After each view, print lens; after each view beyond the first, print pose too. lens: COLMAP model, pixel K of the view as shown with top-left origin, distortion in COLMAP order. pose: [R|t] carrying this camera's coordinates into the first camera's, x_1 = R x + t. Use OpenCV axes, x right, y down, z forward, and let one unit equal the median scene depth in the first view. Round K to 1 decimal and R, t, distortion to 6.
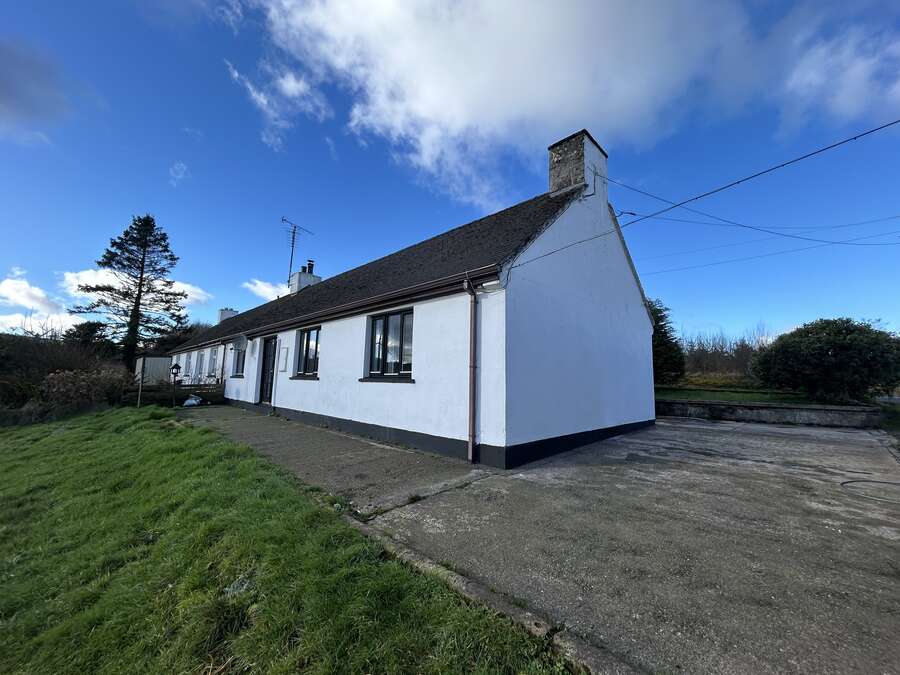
lens RADIAL K [[361.0, 0, 448.0], [0, 361.0, 338.8], [0, 0, 1]] dist [-0.001691, 0.000137]
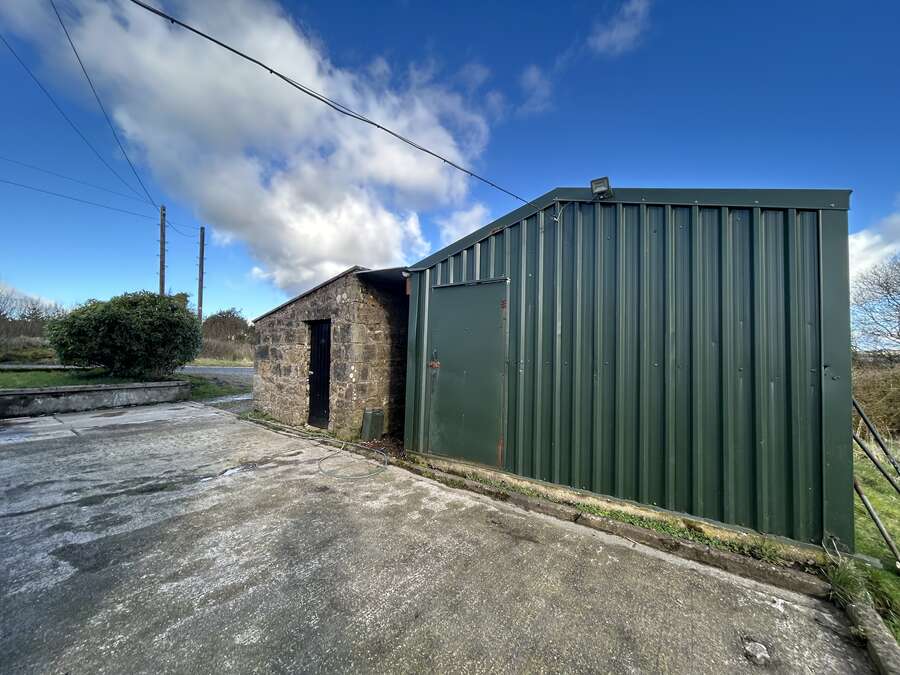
lens RADIAL K [[361.0, 0, 448.0], [0, 361.0, 338.8], [0, 0, 1]] dist [-0.001691, 0.000137]
pose [[-0.153268, 0.021705, 0.987946, -0.024603], [-0.133897, 0.990082, -0.042525, 0.004603], [-0.979071, -0.138801, -0.148841, 0.572667]]
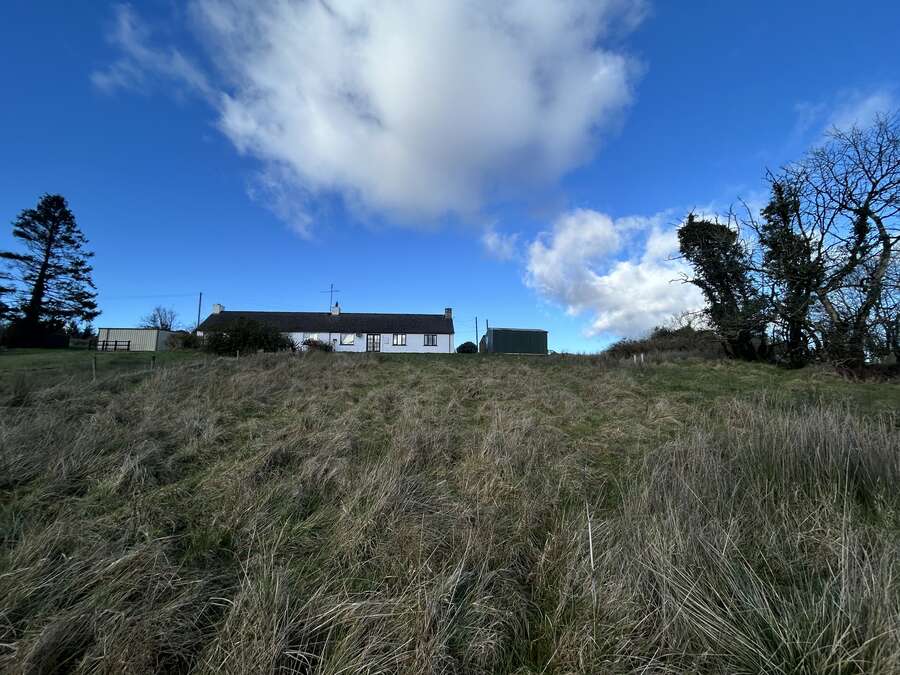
lens RADIAL K [[361.0, 0, 448.0], [0, 361.0, 338.8], [0, 0, 1]] dist [-0.001691, 0.000137]
pose [[0.747243, 0.105013, 0.656201, -4.992838], [-0.081732, 0.994462, -0.066074, 0.490131], [-0.659505, -0.004260, 0.751688, -4.948798]]
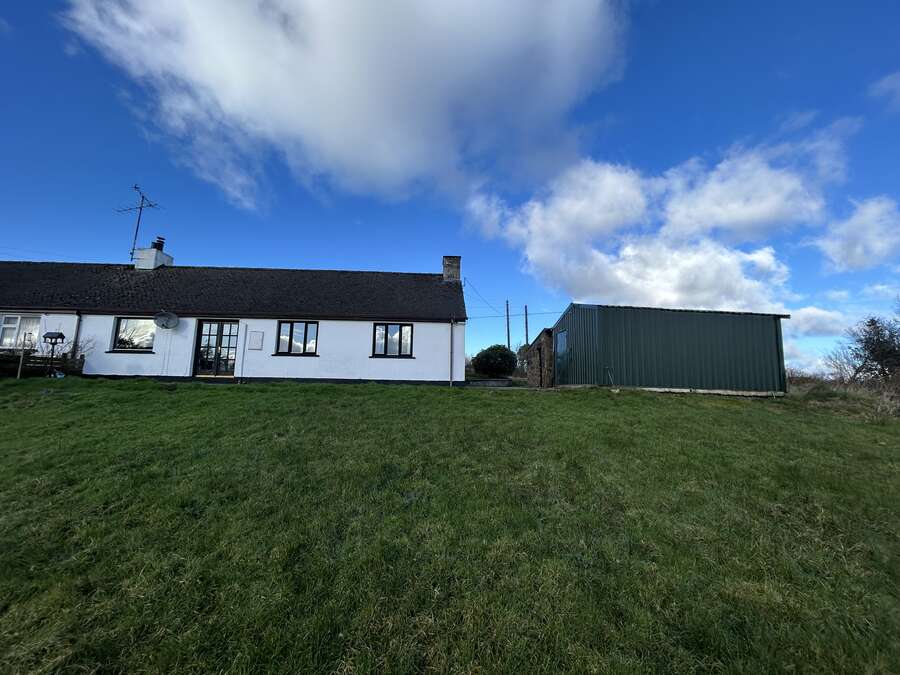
lens RADIAL K [[361.0, 0, 448.0], [0, 361.0, 338.8], [0, 0, 1]] dist [-0.001691, 0.000137]
pose [[0.667068, 0.095004, 0.738915, -1.621555], [-0.087687, 0.994954, -0.048764, 0.092490], [-0.739819, -0.032264, 0.672032, -0.641735]]
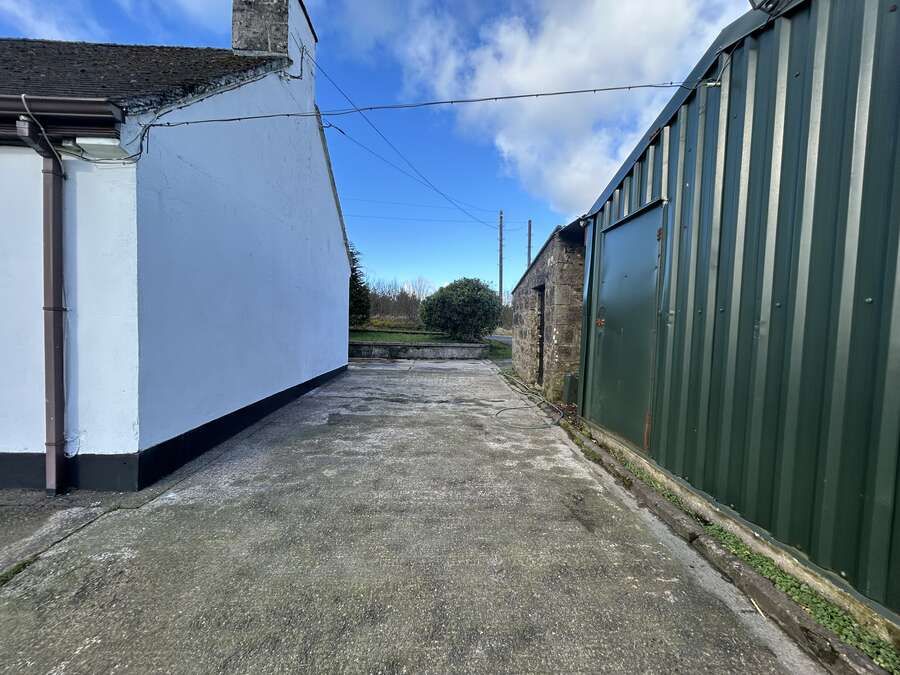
lens RADIAL K [[361.0, 0, 448.0], [0, 361.0, 338.8], [0, 0, 1]] dist [-0.001691, 0.000137]
pose [[0.681135, -0.028452, 0.731605, 0.062697], [-0.097108, 0.986906, 0.128790, 0.001770], [-0.725689, -0.158768, 0.669453, 0.228208]]
